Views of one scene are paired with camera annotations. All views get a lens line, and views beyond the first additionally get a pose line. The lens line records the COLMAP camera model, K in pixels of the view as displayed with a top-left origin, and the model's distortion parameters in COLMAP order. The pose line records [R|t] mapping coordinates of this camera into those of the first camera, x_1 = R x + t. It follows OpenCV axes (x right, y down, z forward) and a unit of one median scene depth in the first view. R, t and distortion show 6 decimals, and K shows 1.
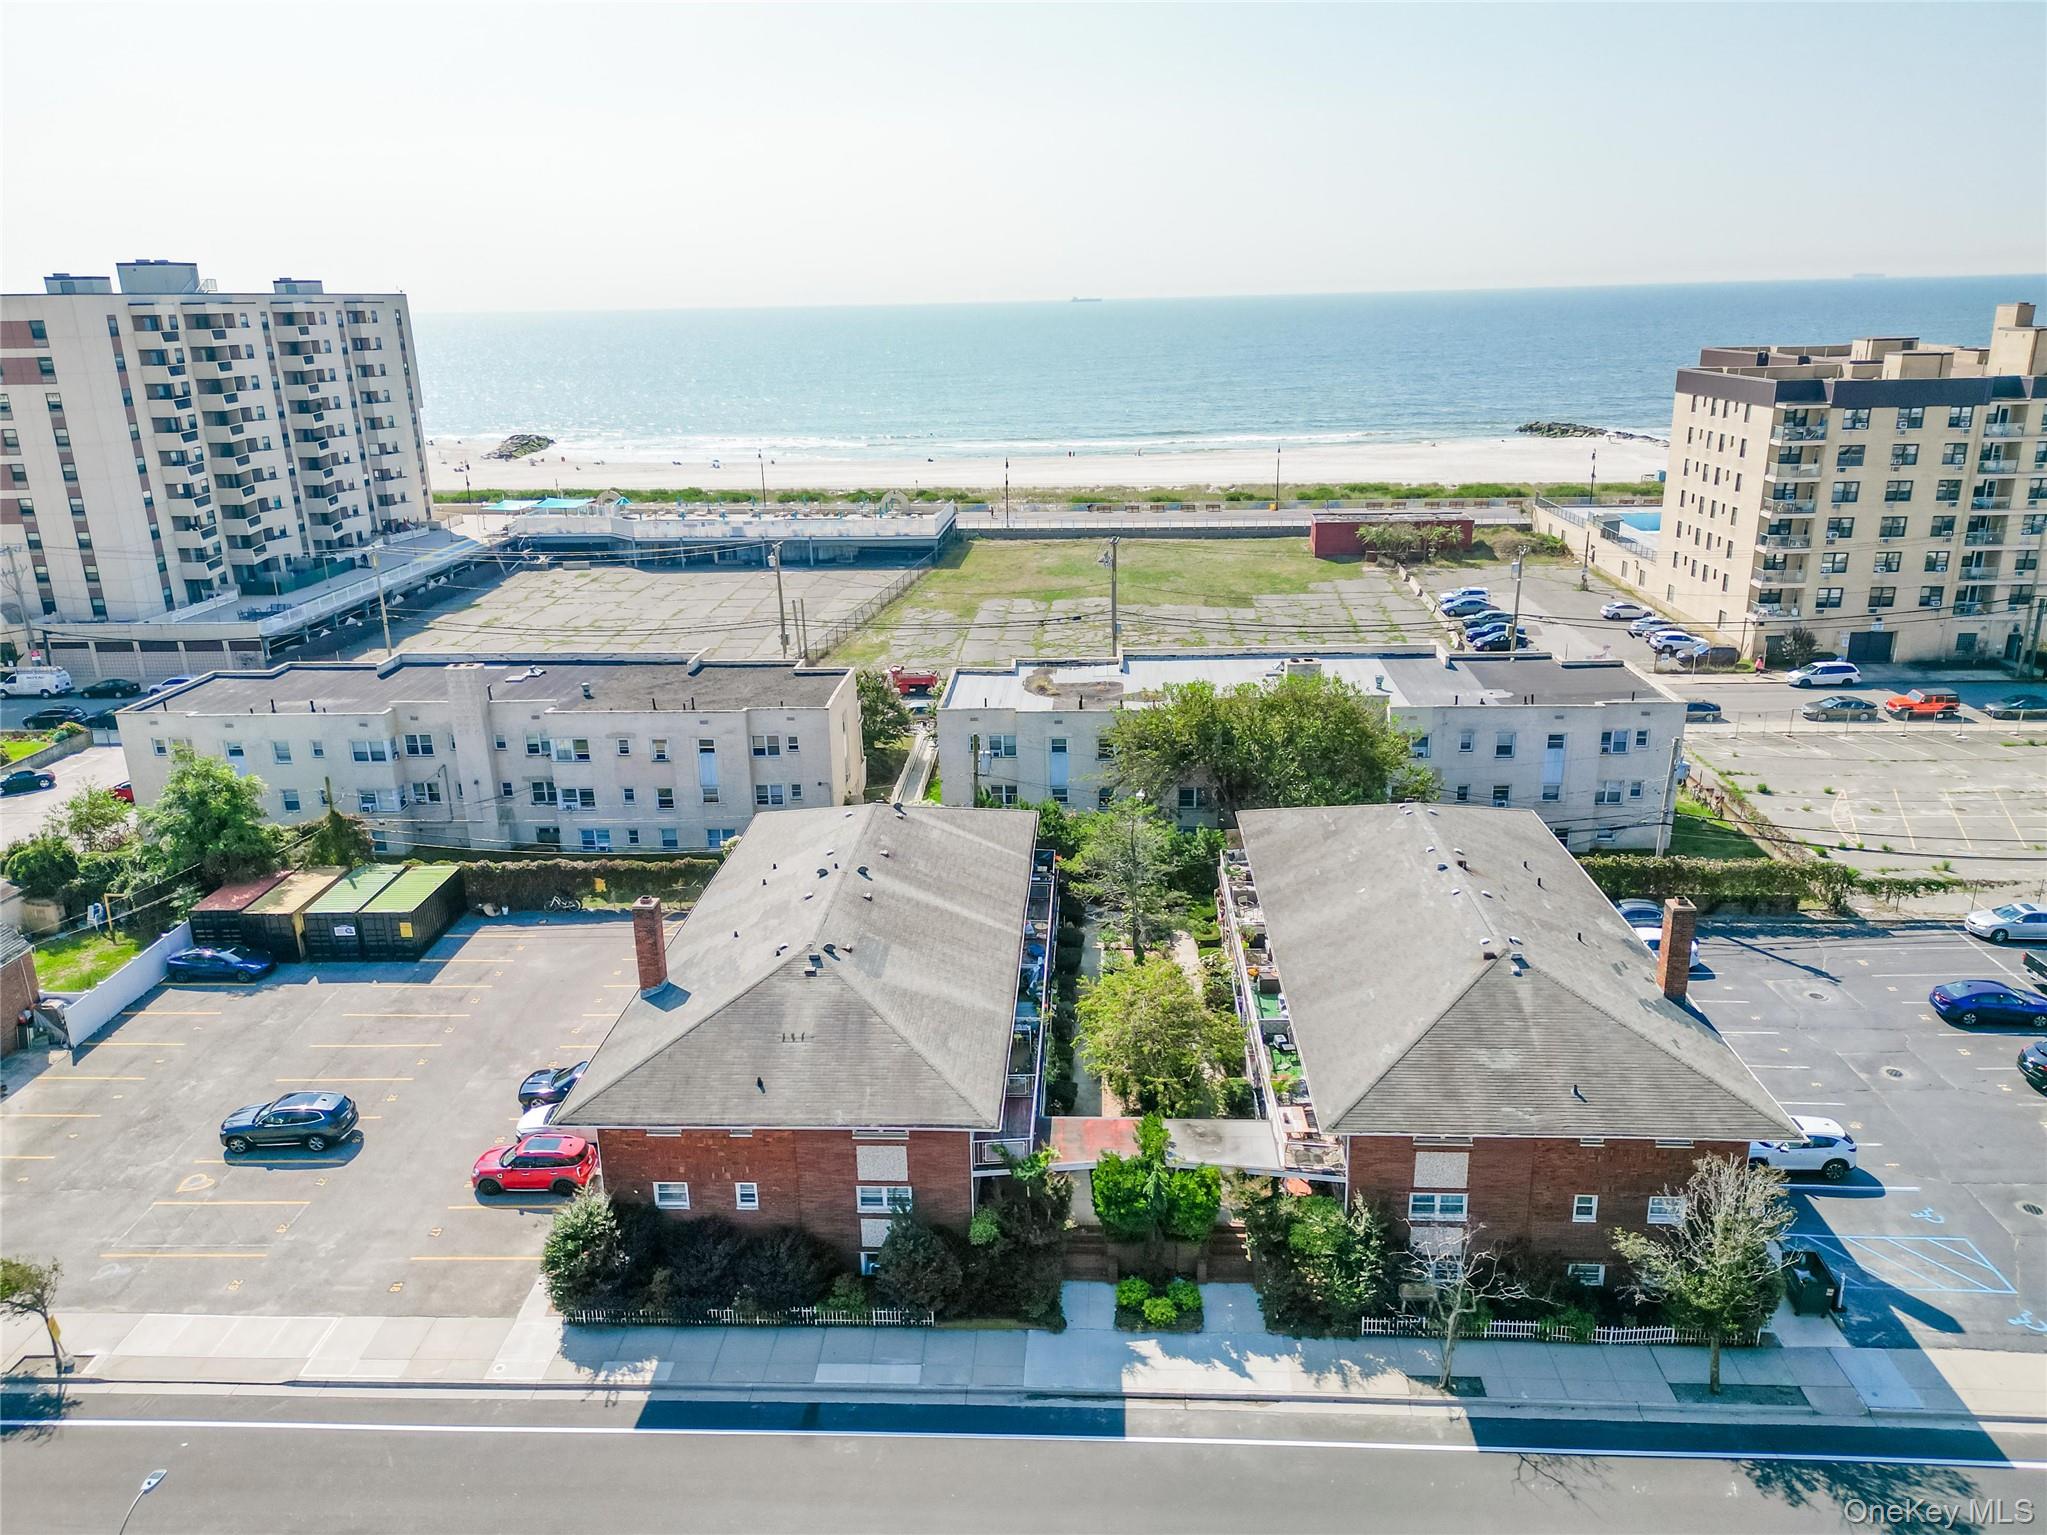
lens RADIAL K [[1461.1, 0, 1023.5], [0, 1461.1, 767.5], [0, 0, 1]] dist [0.052038, -0.035600]
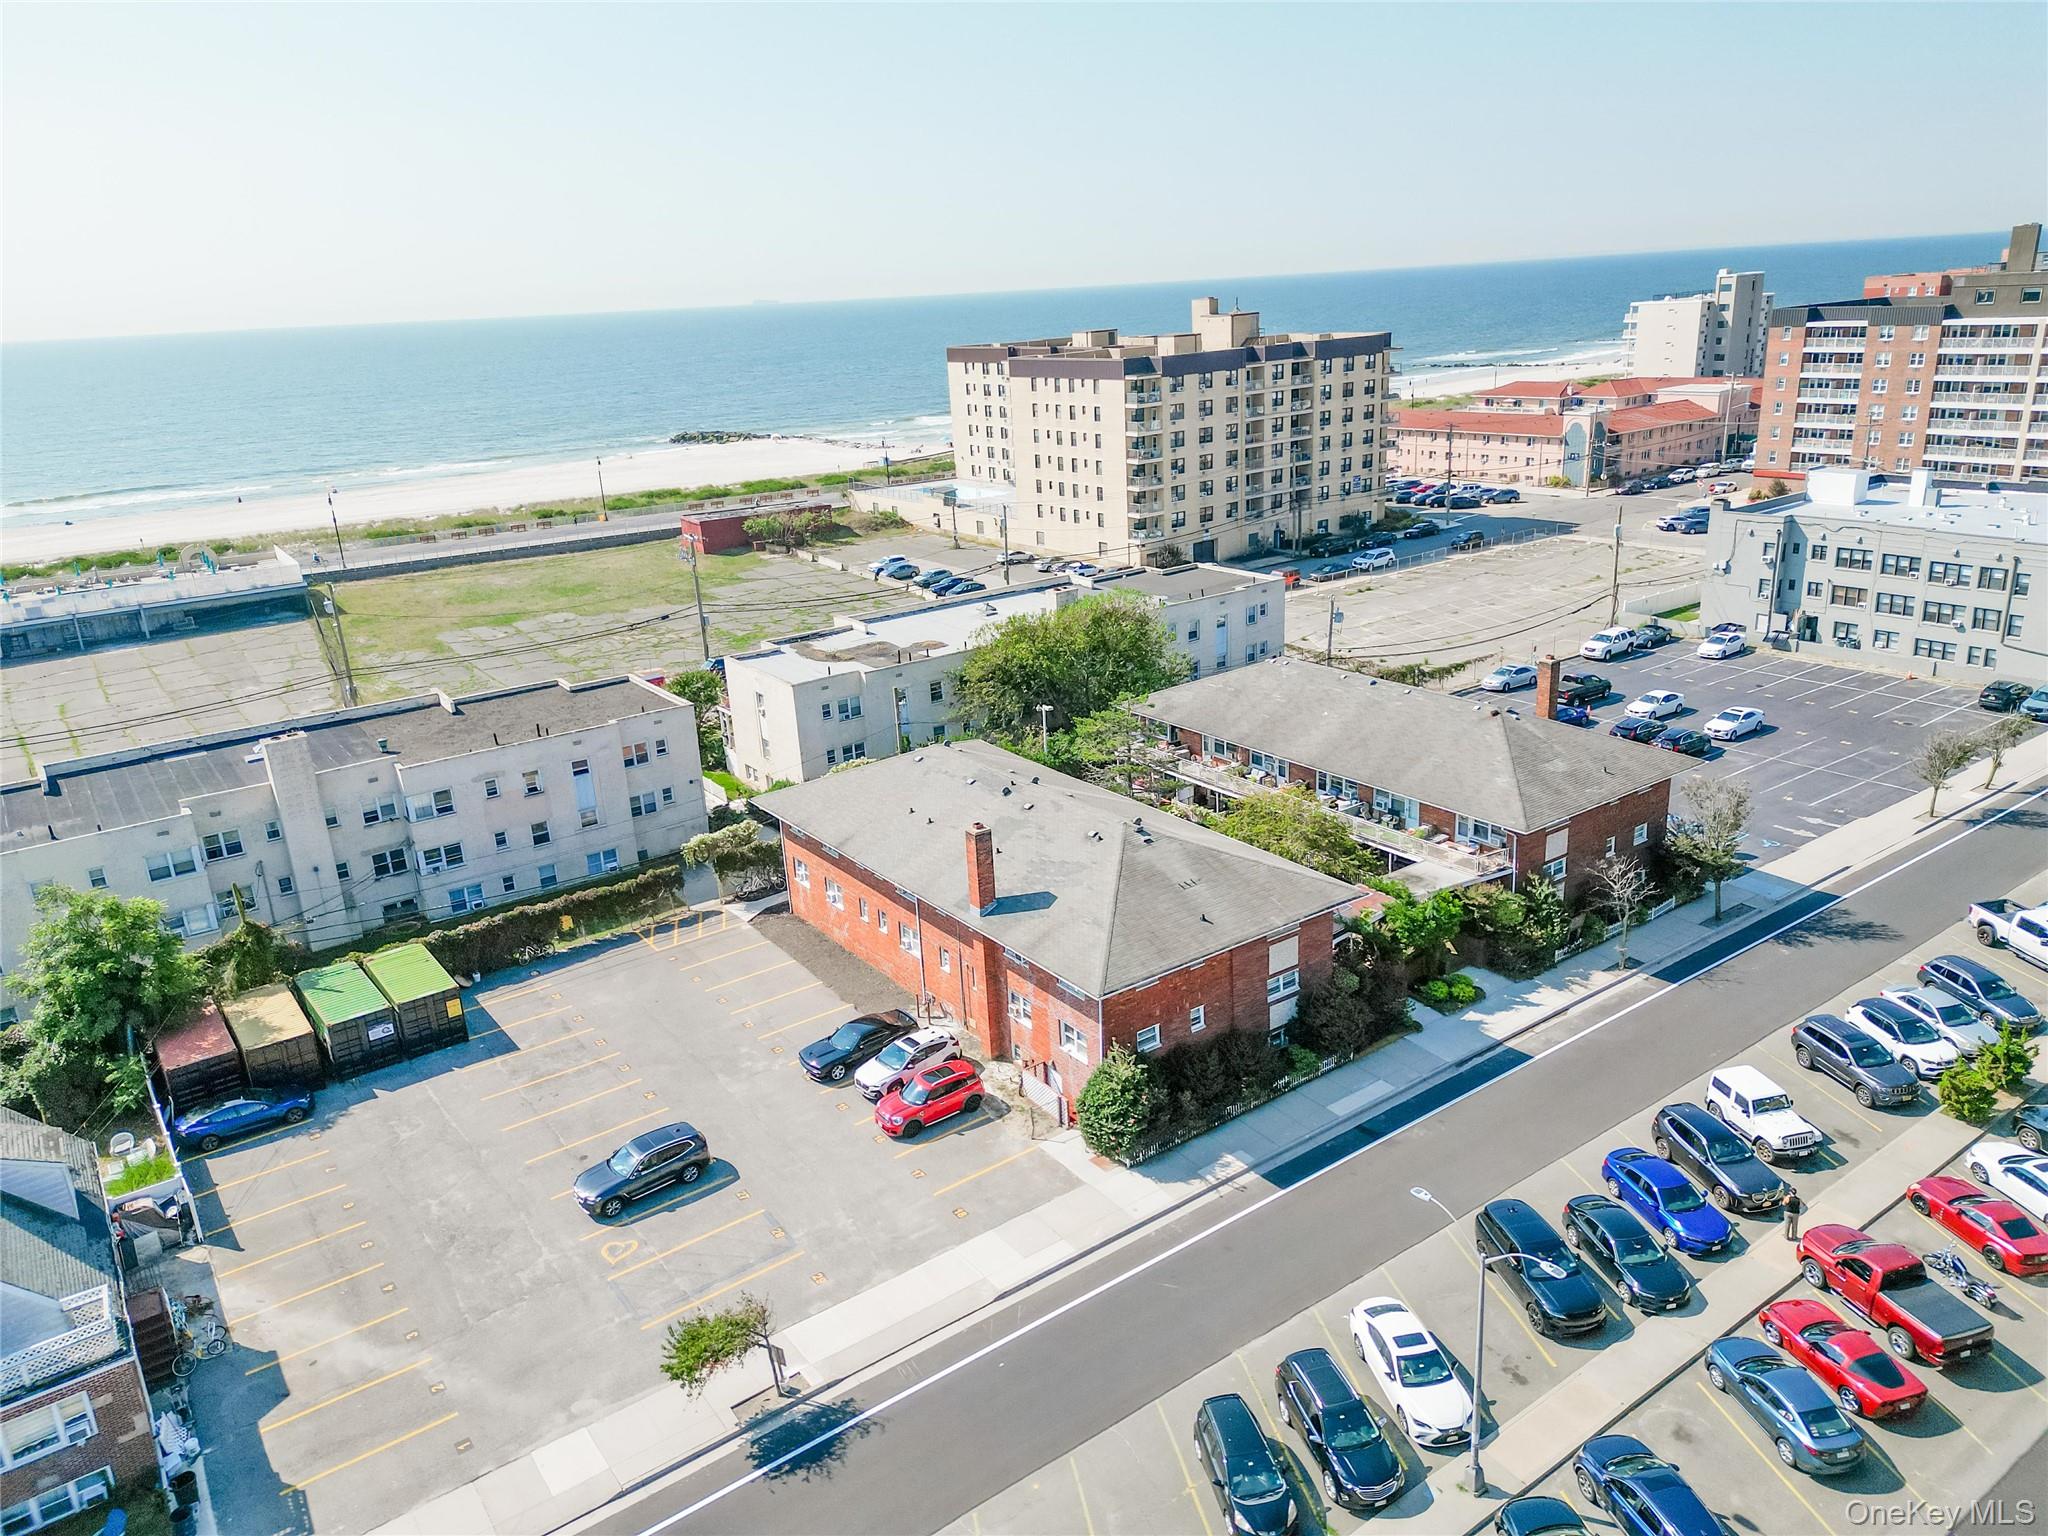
lens RADIAL K [[1432.8, 0, 1024.0], [0, 1432.8, 768.0], [0, 0, 1]] dist [0.069623, -0.069271]
pose [[0.783231, -0.215402, 0.583224, -0.606937], [0.223635, 0.972886, 0.058989, -0.005819], [-0.580117, 0.084227, 0.810167, 0.074187]]
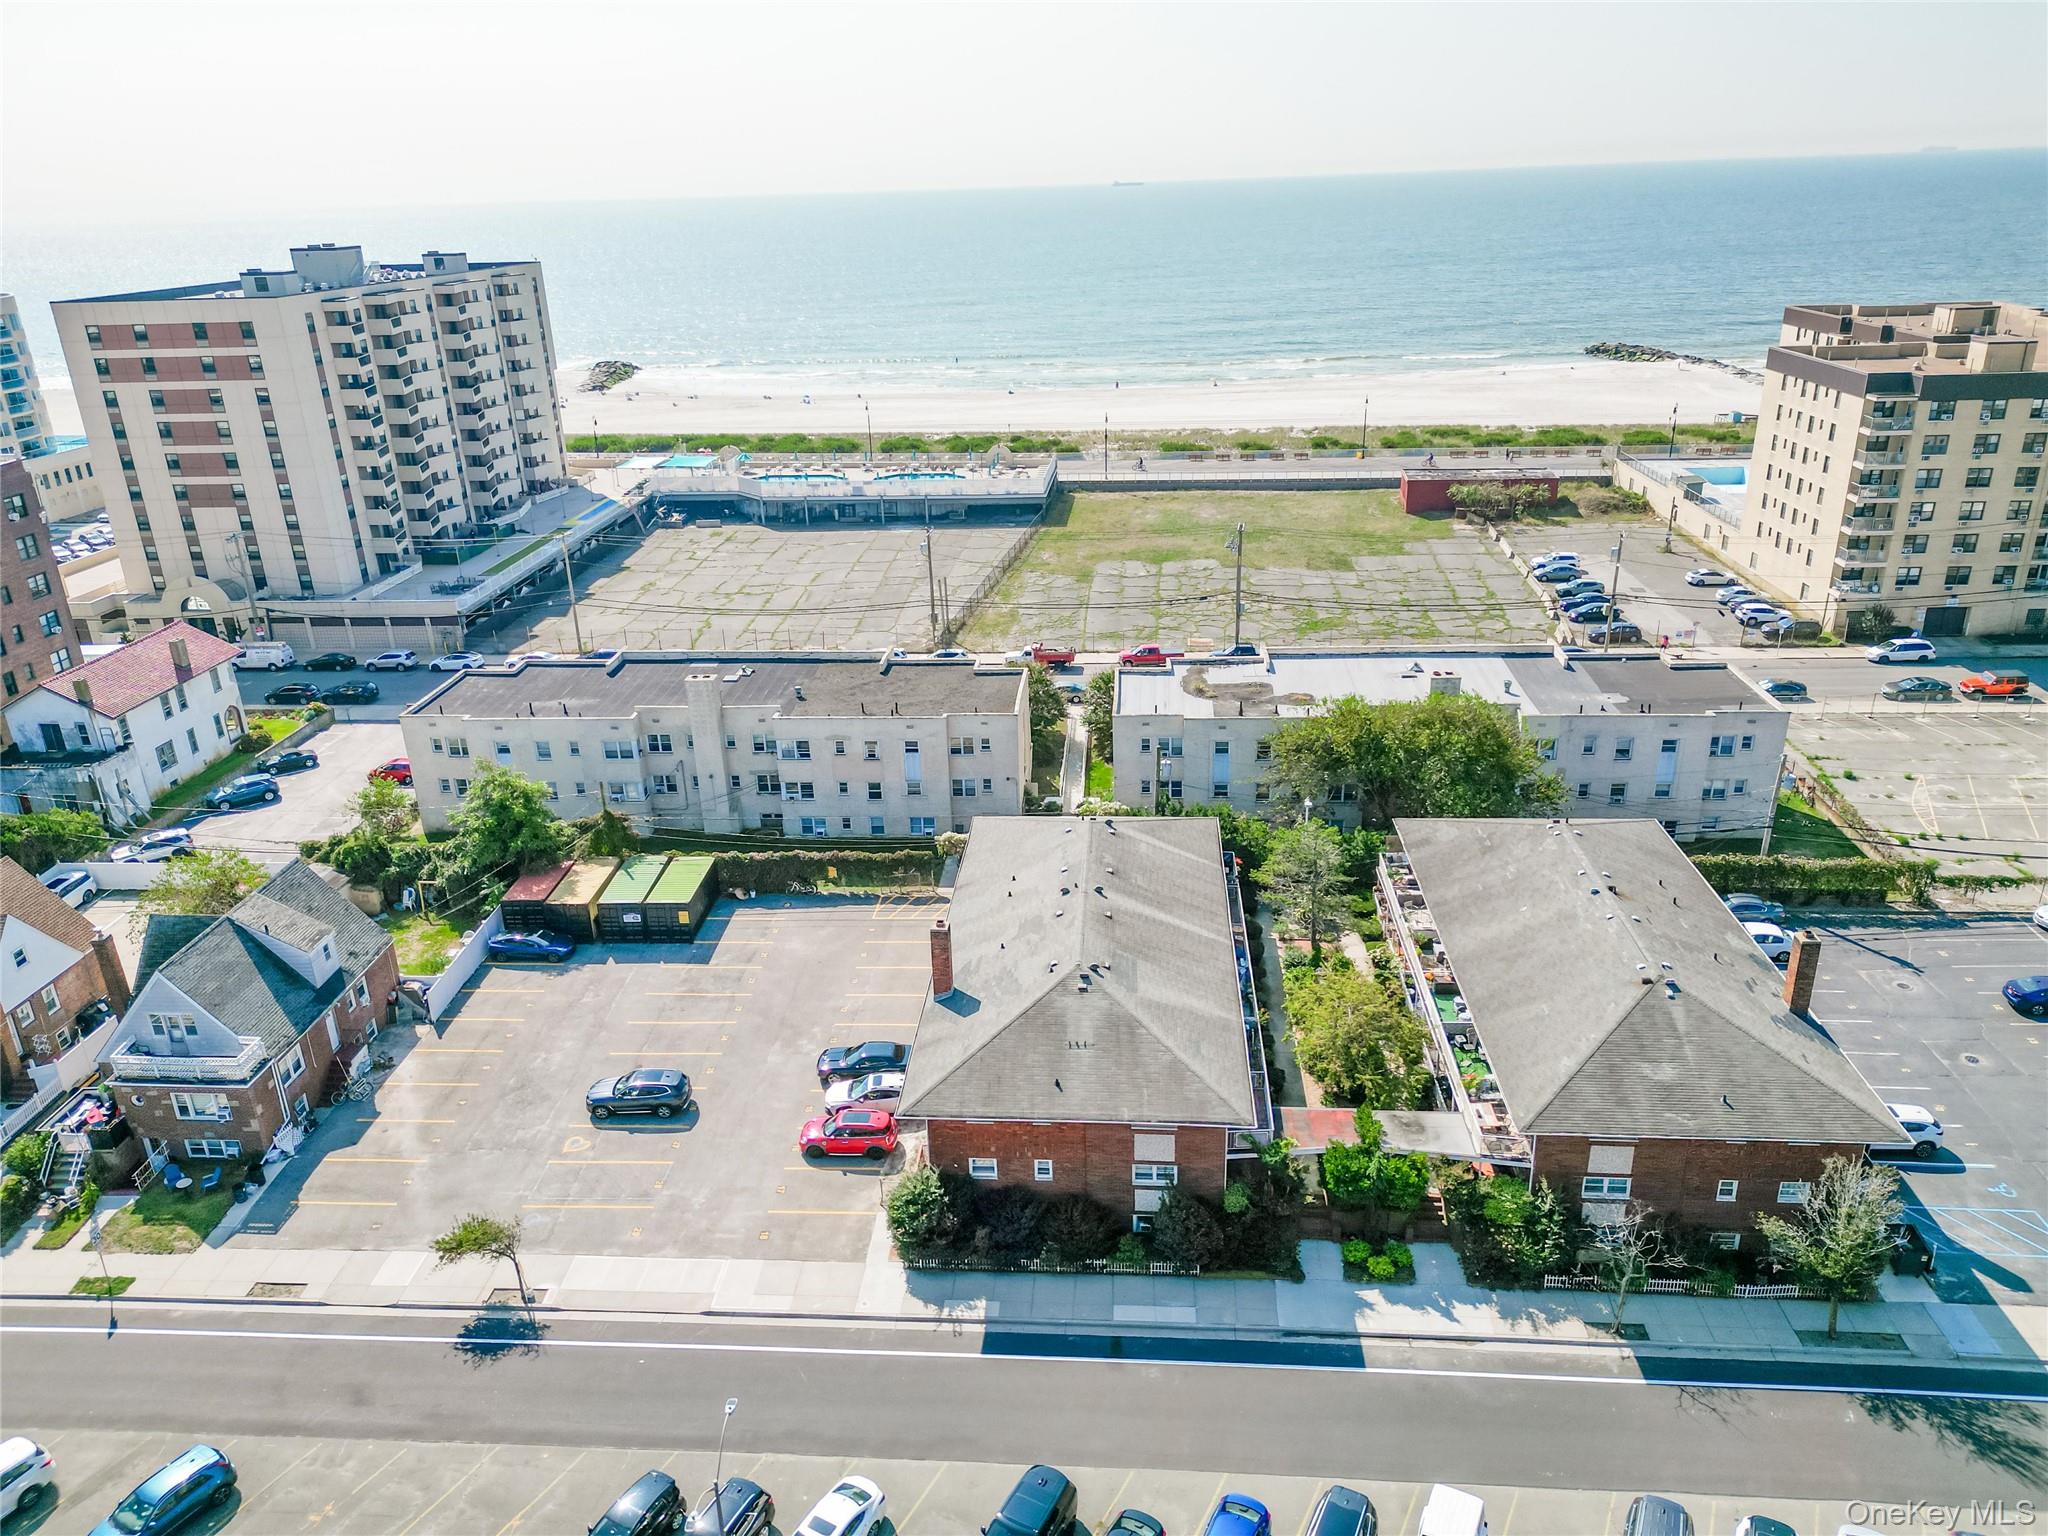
lens RADIAL K [[1432.8, 0, 1024.0], [0, 1432.8, 768.0], [0, 0, 1]] dist [0.069623, -0.069271]
pose [[0.999648, 0.000195, -0.026537, -0.111214], [0.001824, 0.997101, 0.076066, -0.093542], [0.026475, -0.076088, 0.996750, -0.129950]]
